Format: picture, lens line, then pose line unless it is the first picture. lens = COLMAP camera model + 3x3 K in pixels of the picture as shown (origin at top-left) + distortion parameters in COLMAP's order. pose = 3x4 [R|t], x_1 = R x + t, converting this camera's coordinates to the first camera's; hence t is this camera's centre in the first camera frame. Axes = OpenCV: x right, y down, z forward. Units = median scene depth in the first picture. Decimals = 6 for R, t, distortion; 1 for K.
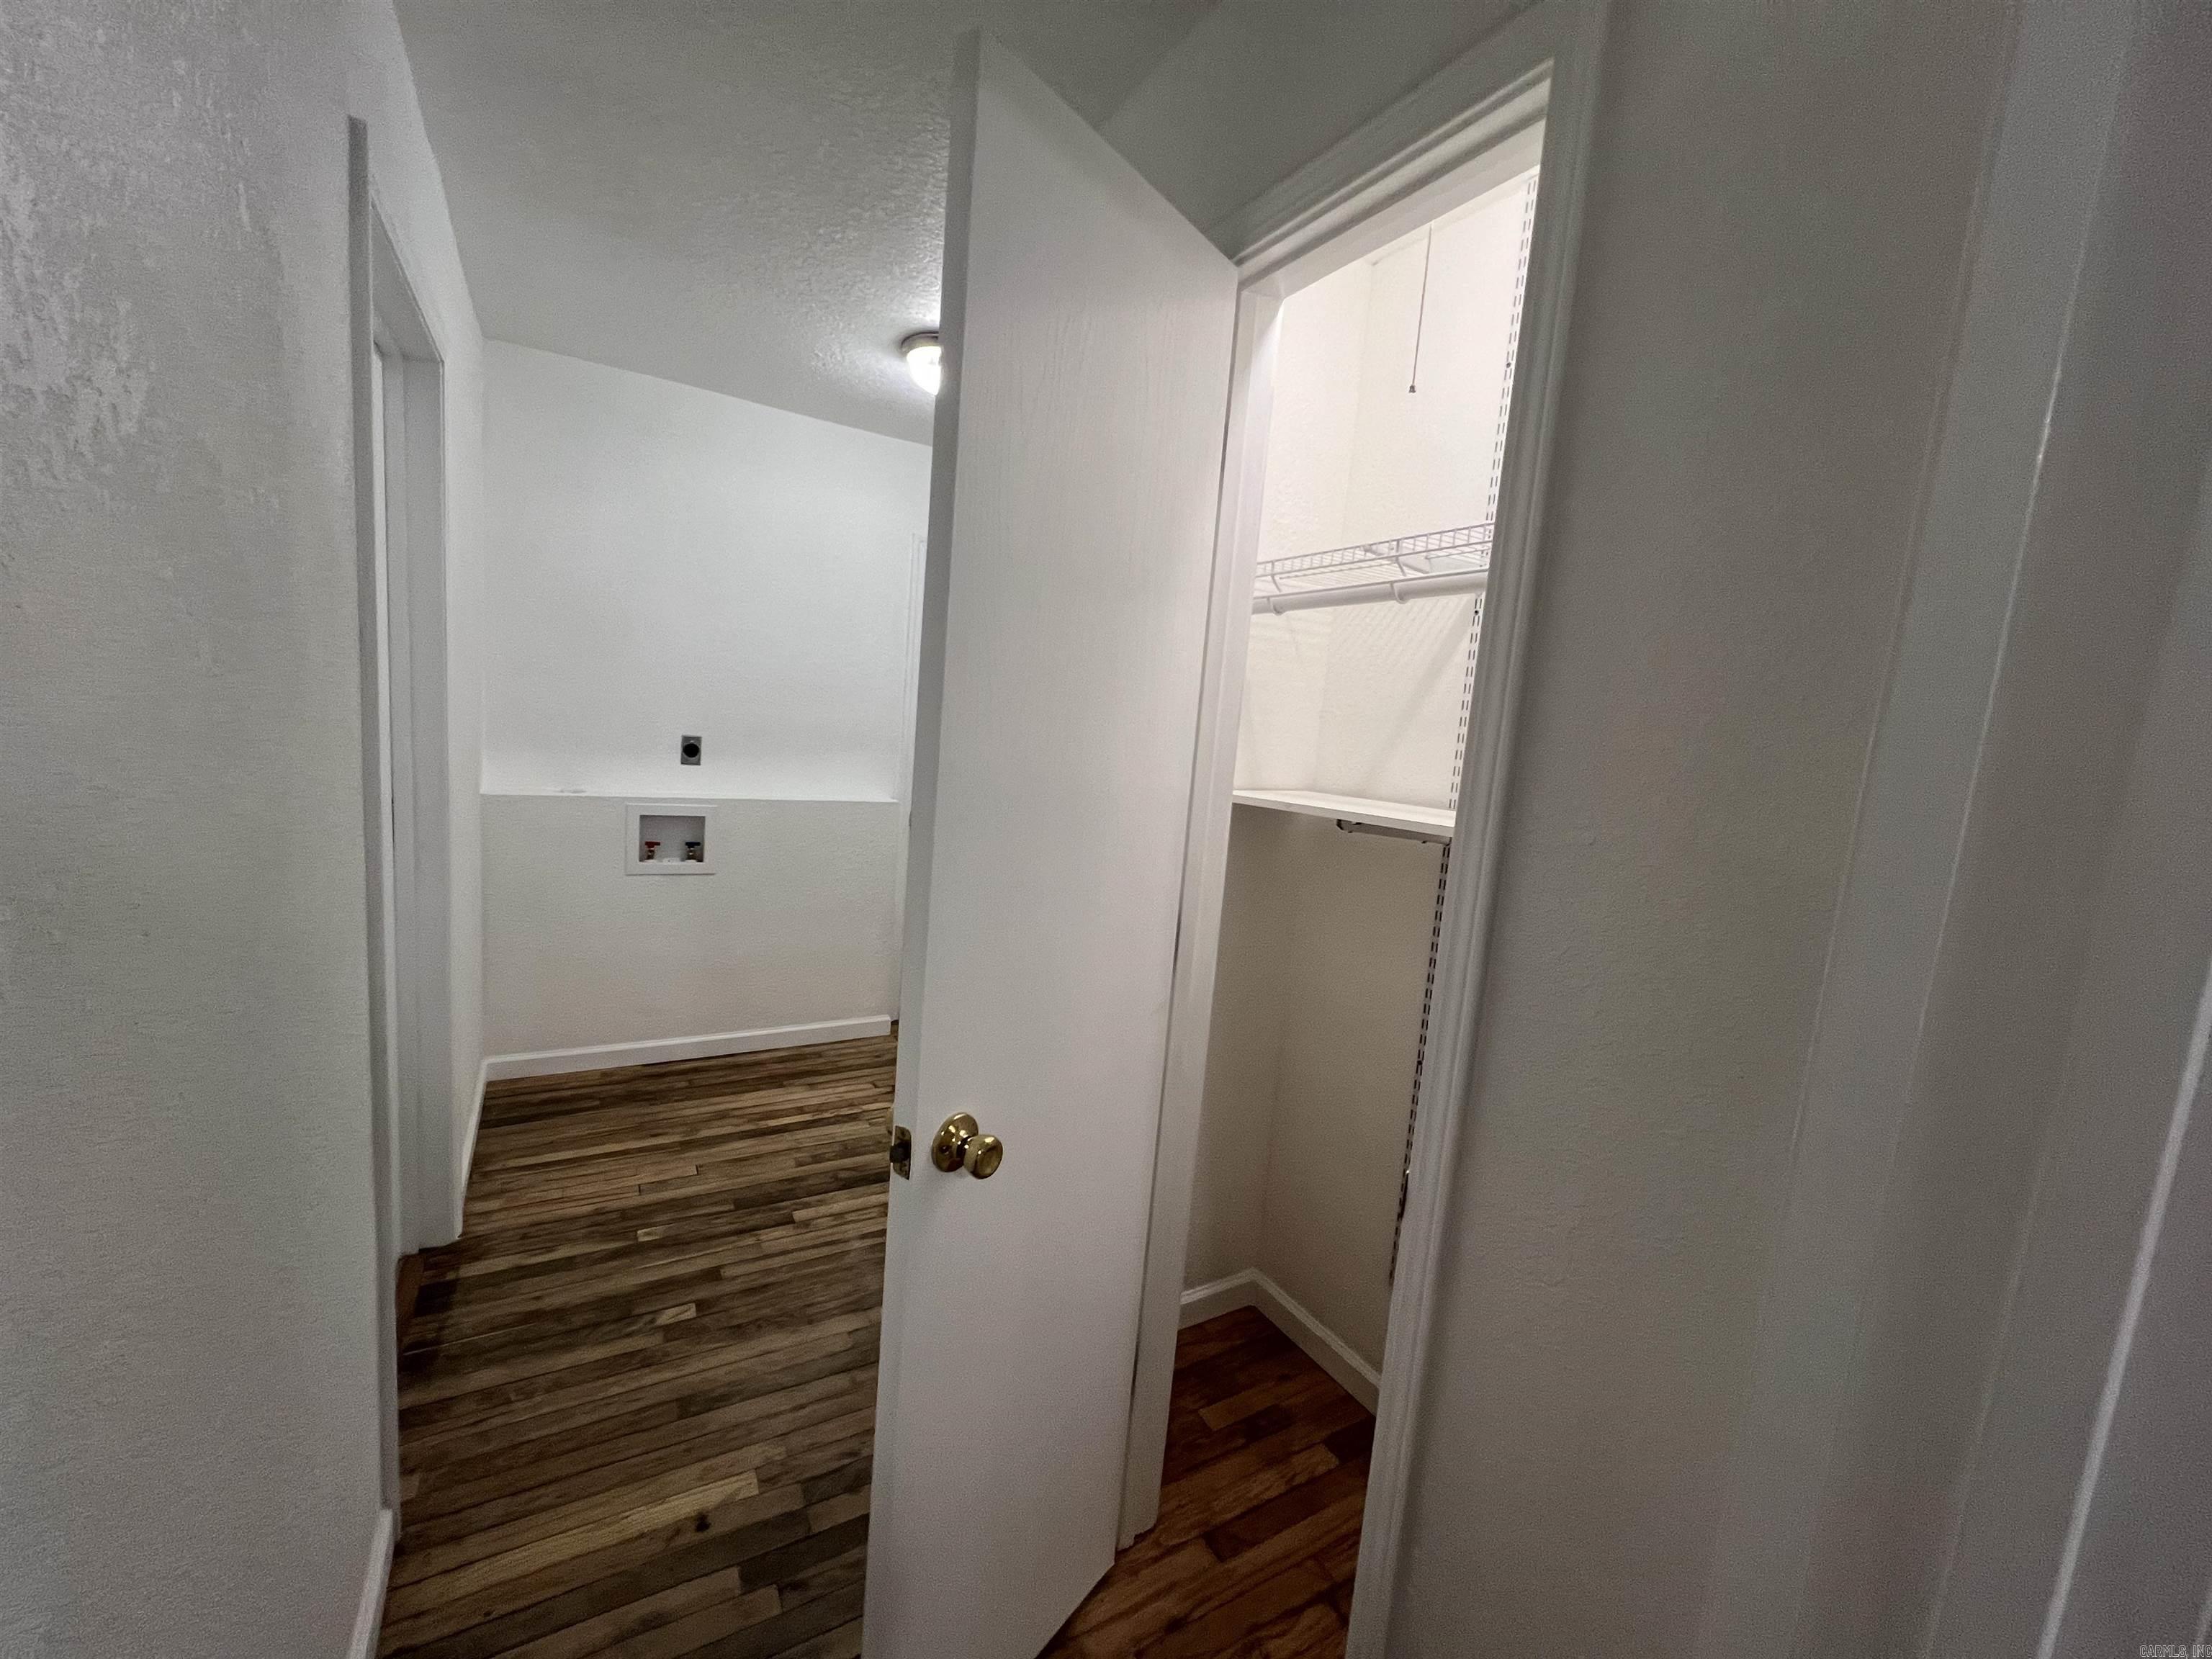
lens RADIAL K [[882.9, 0, 1100.6], [0, 882.9, 826.8], [0, 0, 1]] dist [0.000658, 0.000459]
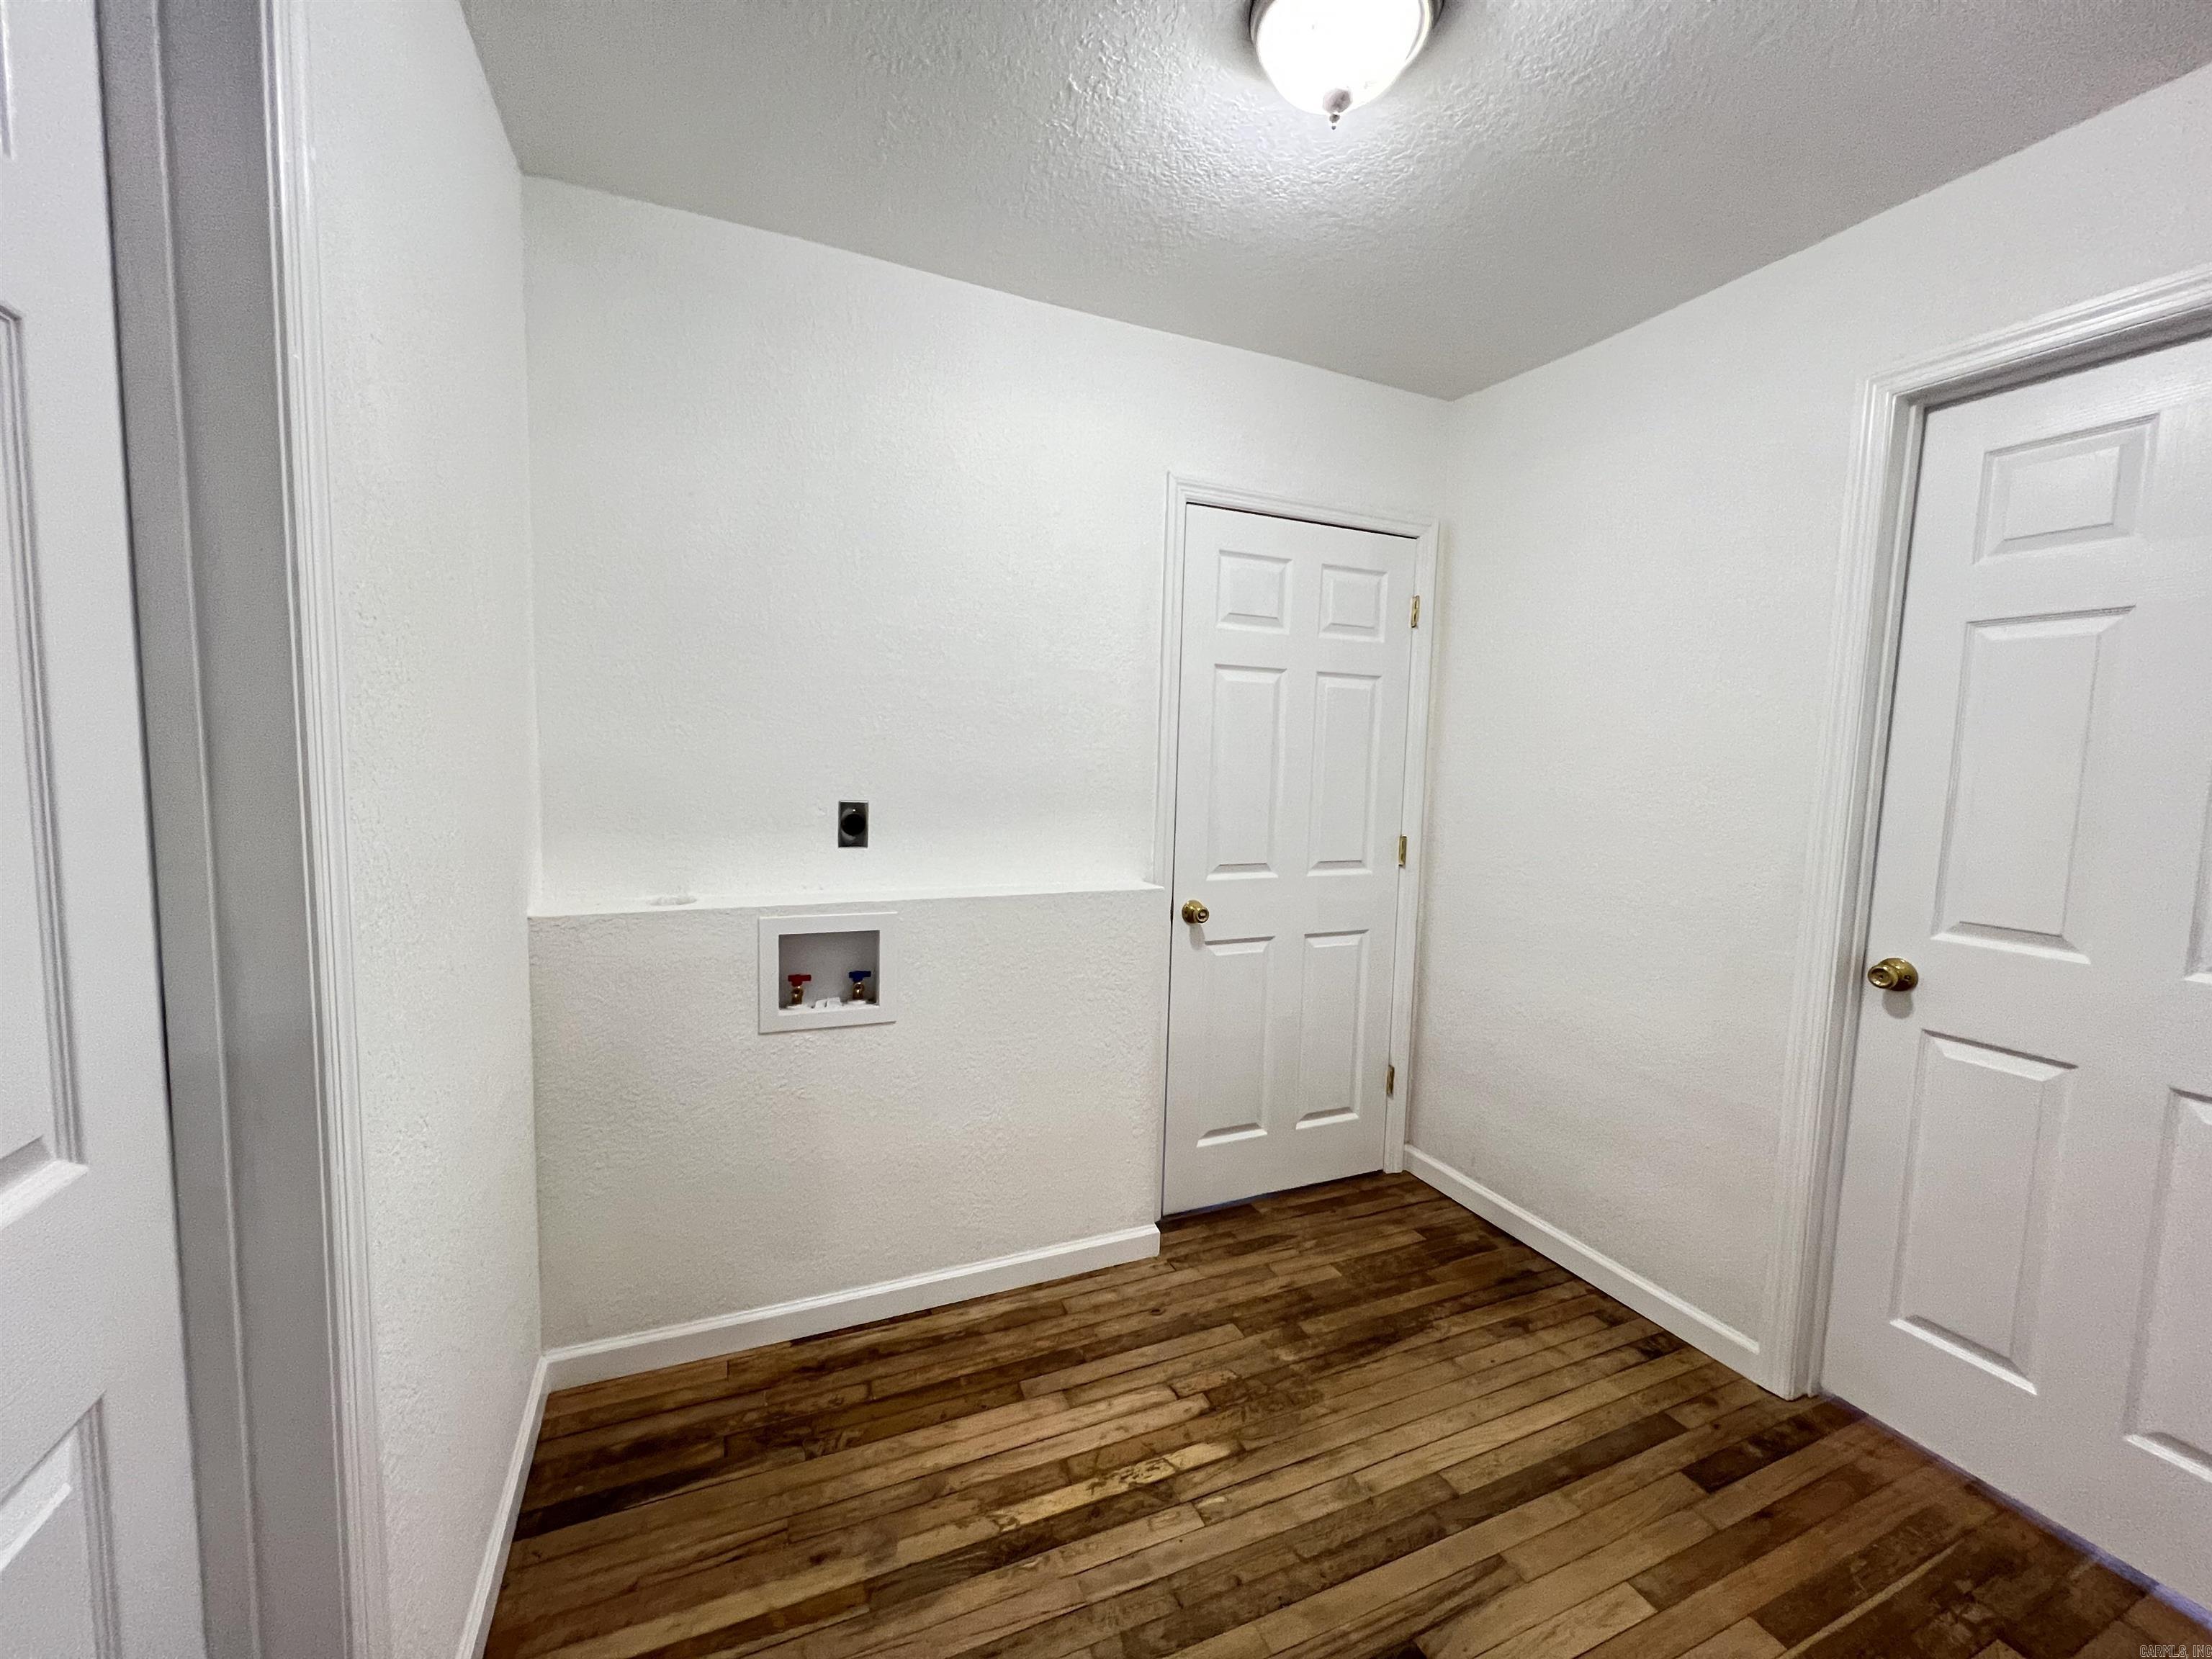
lens RADIAL K [[882.9, 0, 1100.6], [0, 882.9, 826.8], [0, 0, 1]] dist [0.000658, 0.000459]
pose [[0.990379, -0.047602, -0.129937, -0.226091], [0.040720, 0.997649, -0.055115, -0.047487], [0.132255, 0.049294, 0.989989, 0.435540]]
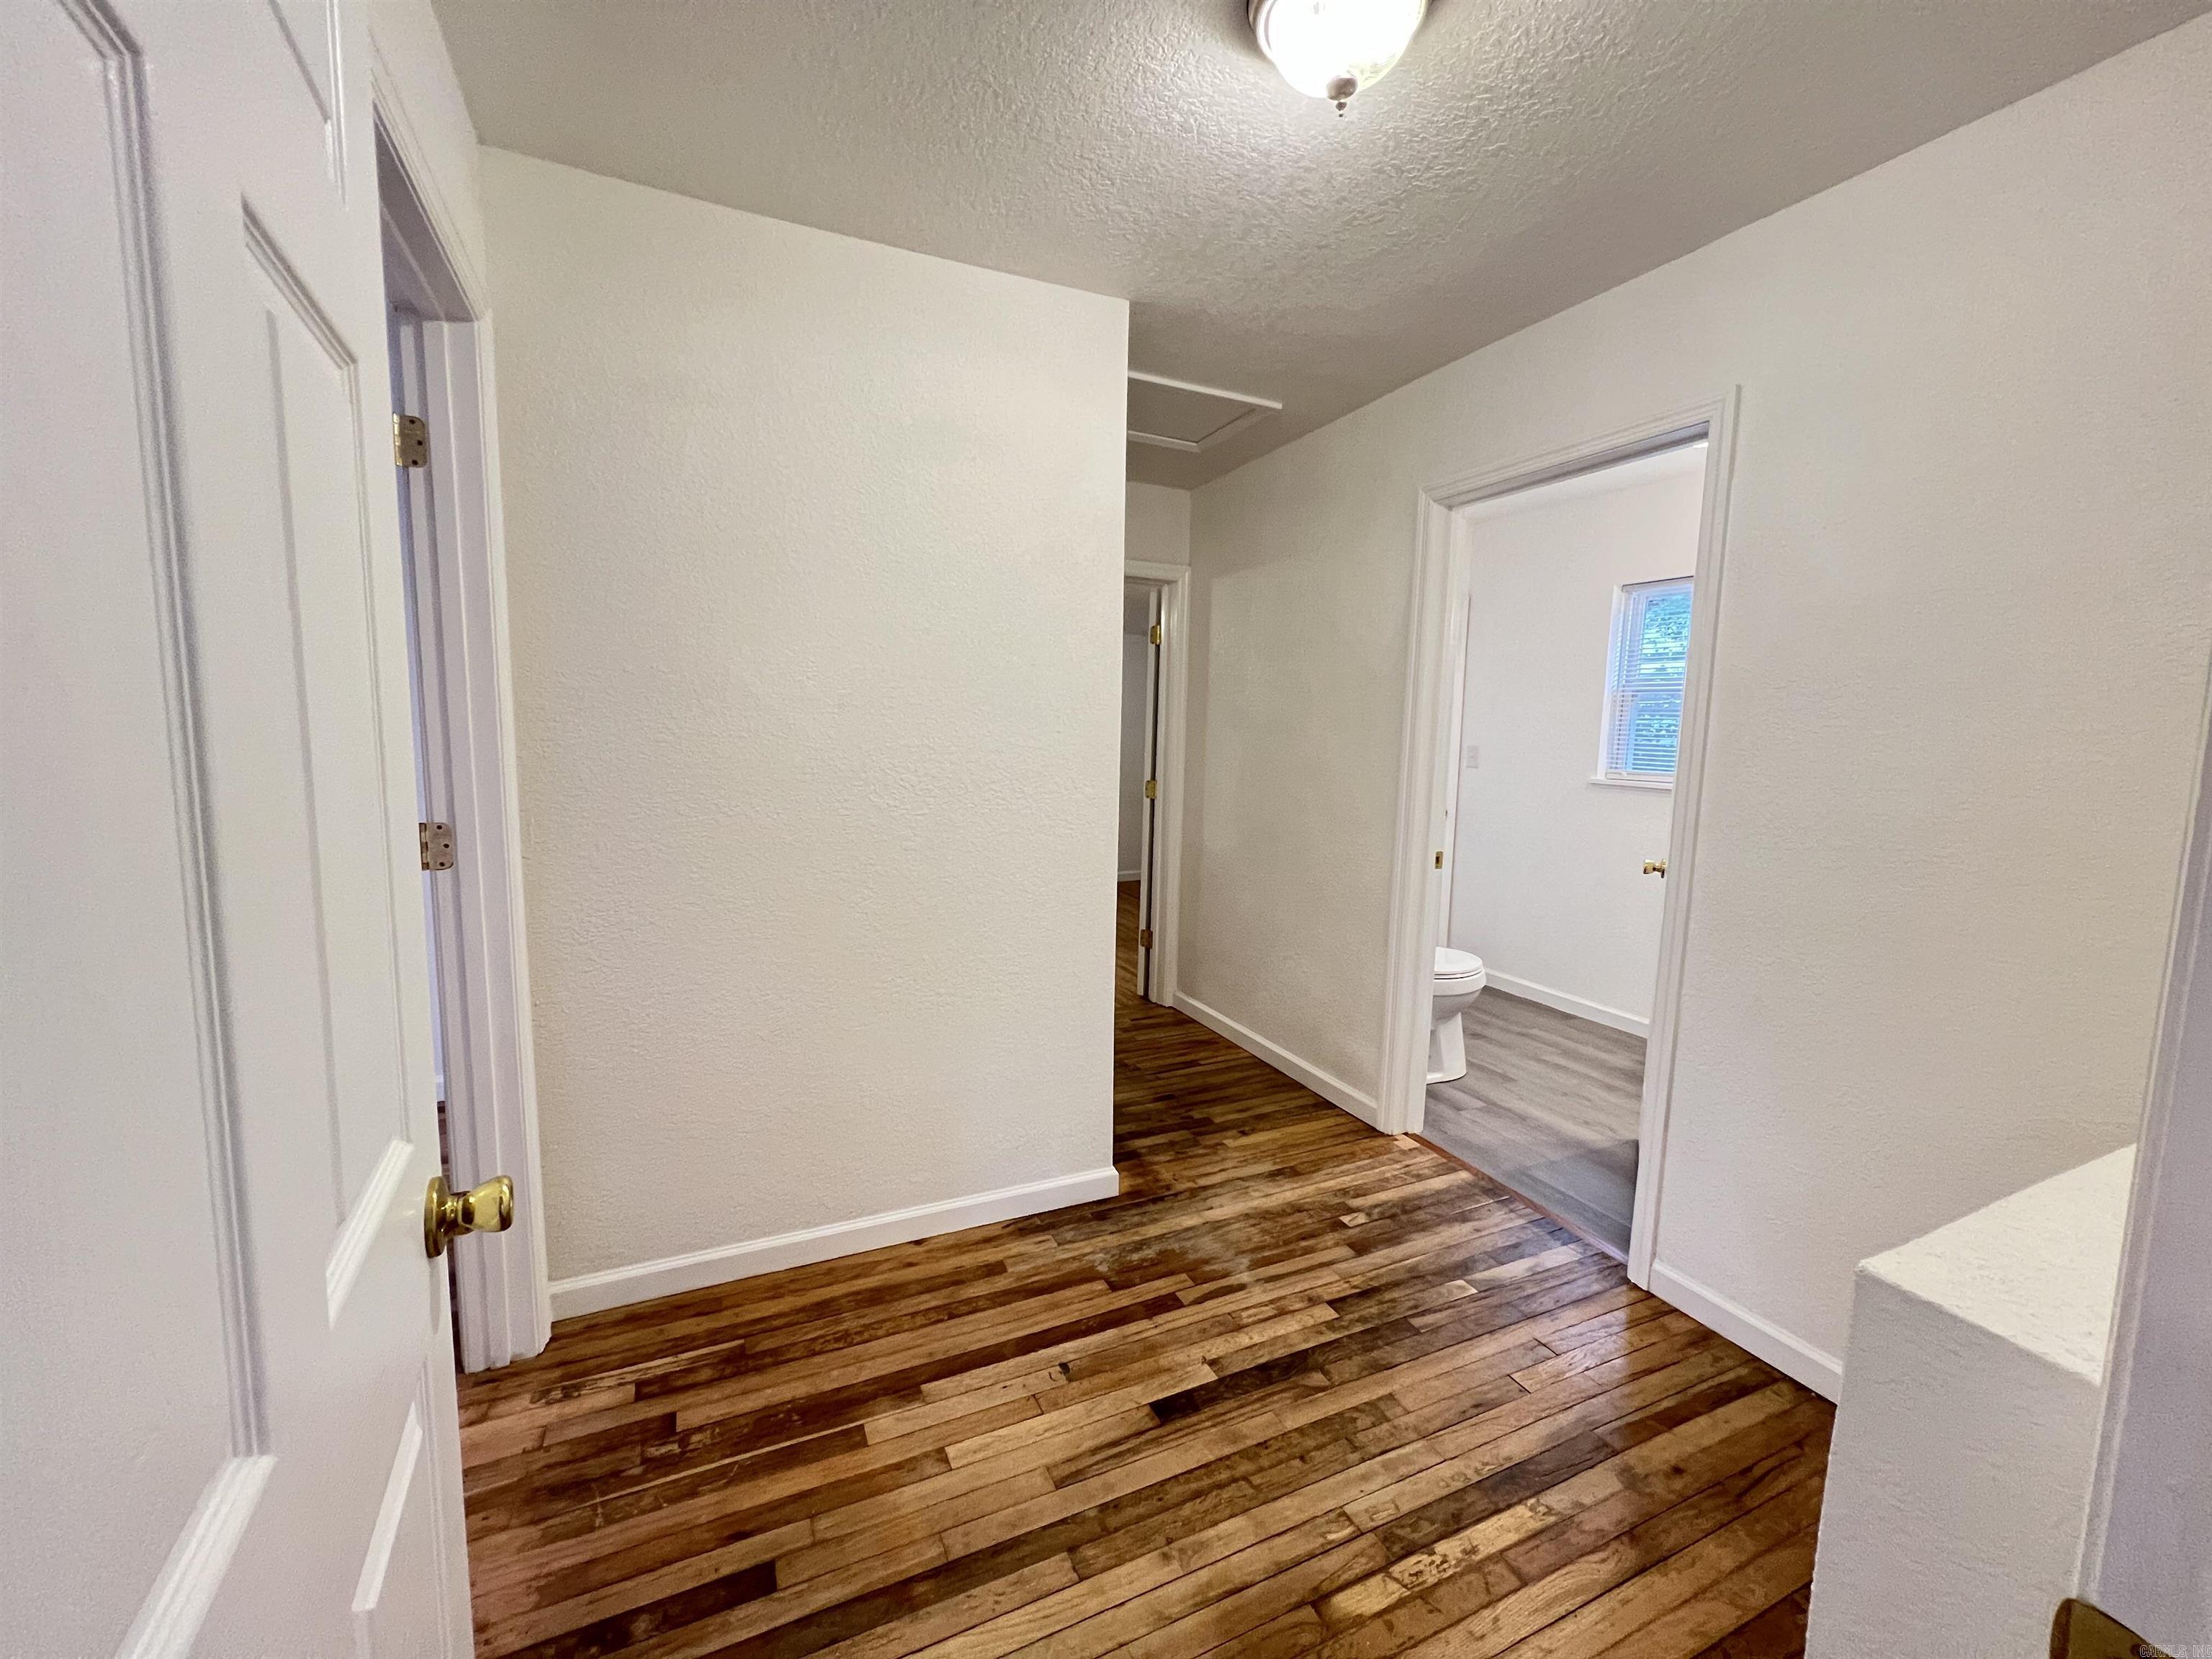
lens RADIAL K [[882.9, 0, 1100.6], [0, 882.9, 826.8], [0, 0, 1]] dist [0.000658, 0.000459]
pose [[-0.989561, -0.114935, 0.086947, -0.113979], [-0.090854, 0.965834, 0.242713, -0.159056], [-0.111873, 0.232279, -0.966194, 1.381090]]
